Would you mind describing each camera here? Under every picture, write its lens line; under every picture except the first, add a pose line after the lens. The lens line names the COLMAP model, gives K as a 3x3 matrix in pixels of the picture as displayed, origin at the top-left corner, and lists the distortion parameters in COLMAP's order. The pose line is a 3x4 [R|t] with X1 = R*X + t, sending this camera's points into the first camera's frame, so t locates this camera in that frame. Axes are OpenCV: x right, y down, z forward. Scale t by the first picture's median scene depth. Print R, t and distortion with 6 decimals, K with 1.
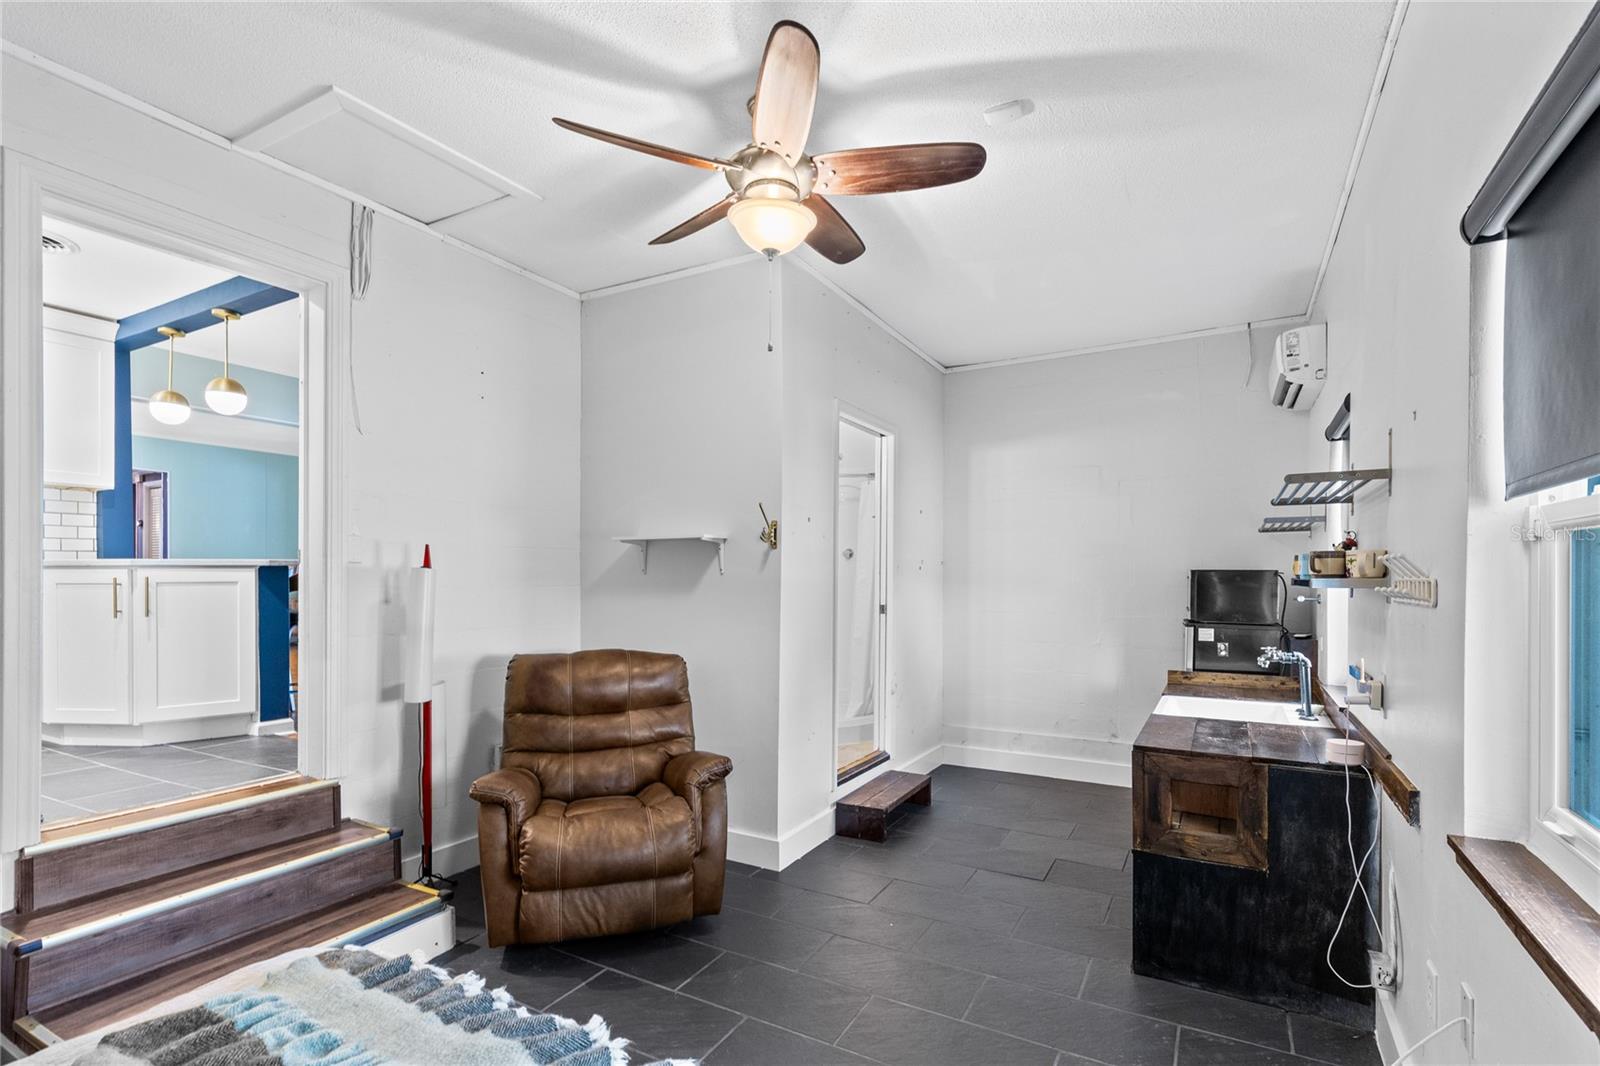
lens RADIAL K [[729.0, 0, 840.3], [0, 729.0, 579.7], [0, 0, 1]] dist [0.002170, -0.000577]
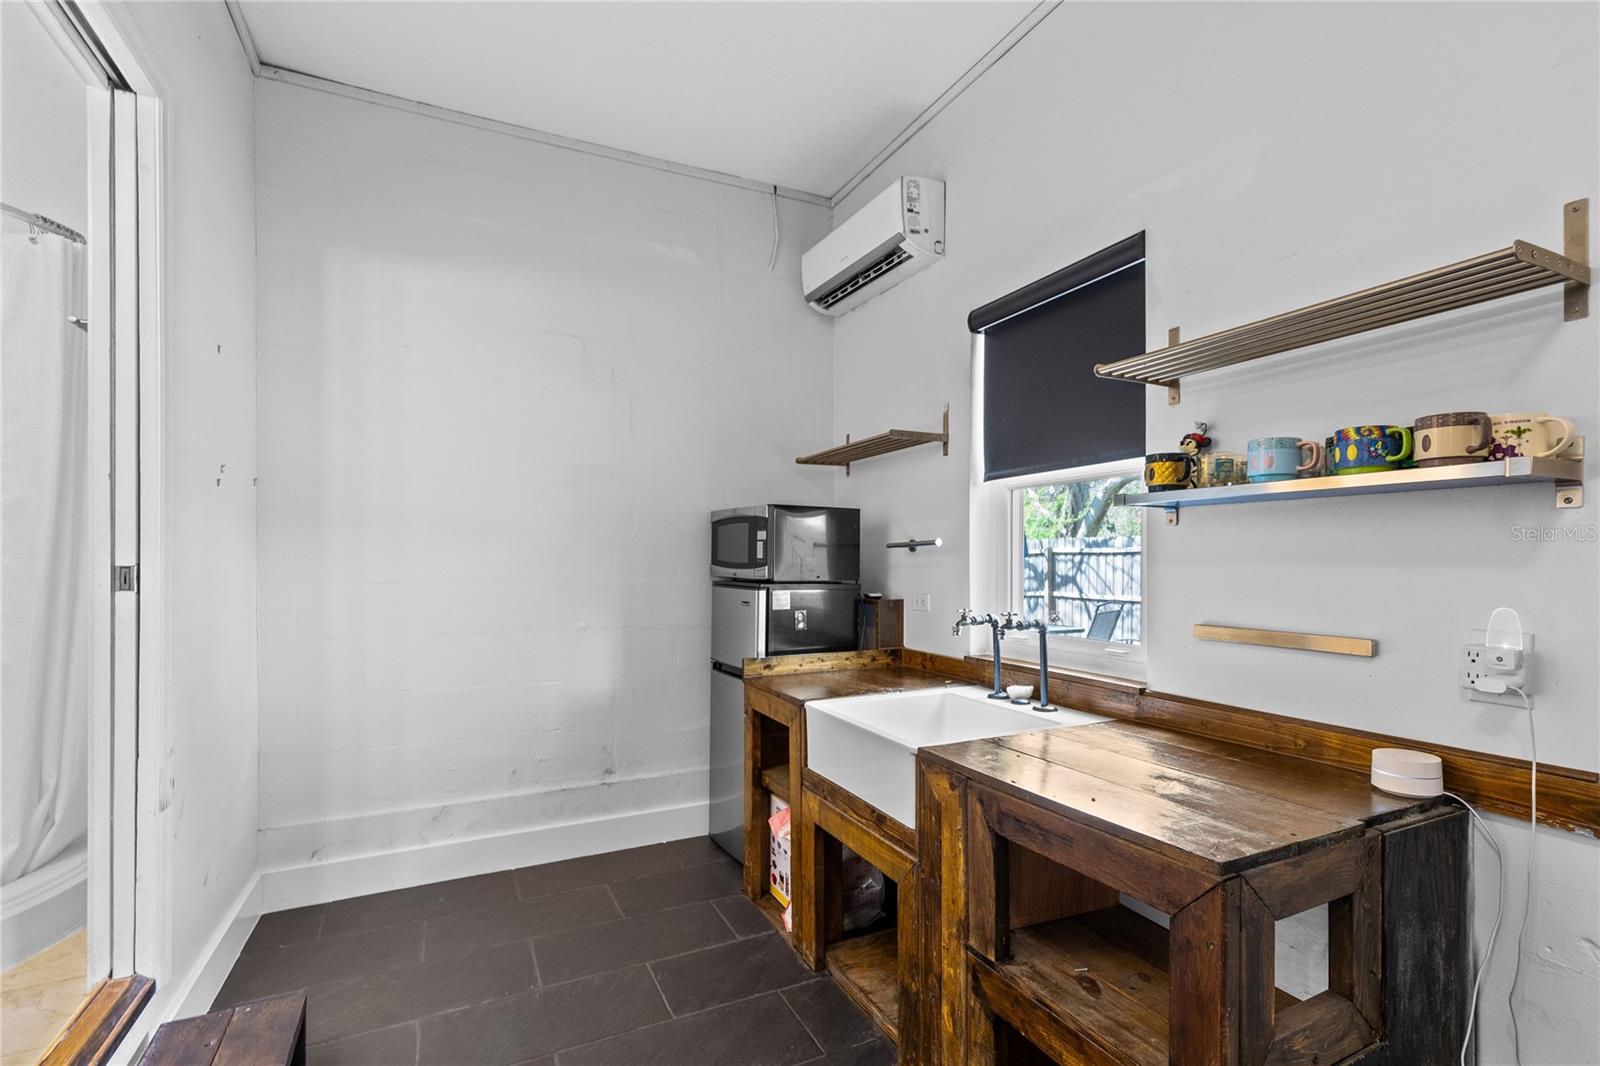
lens RADIAL K [[729.0, 0, 797.8], [0, 729.0, 560.6], [0, 0, 1]] dist [0.002170, -0.000577]
pose [[0.593416, -0.006046, 0.804873, -0.033118], [0.002692, 0.999981, 0.005527, 0.031176], [-0.804891, -0.001113, 0.593421, 0.526765]]
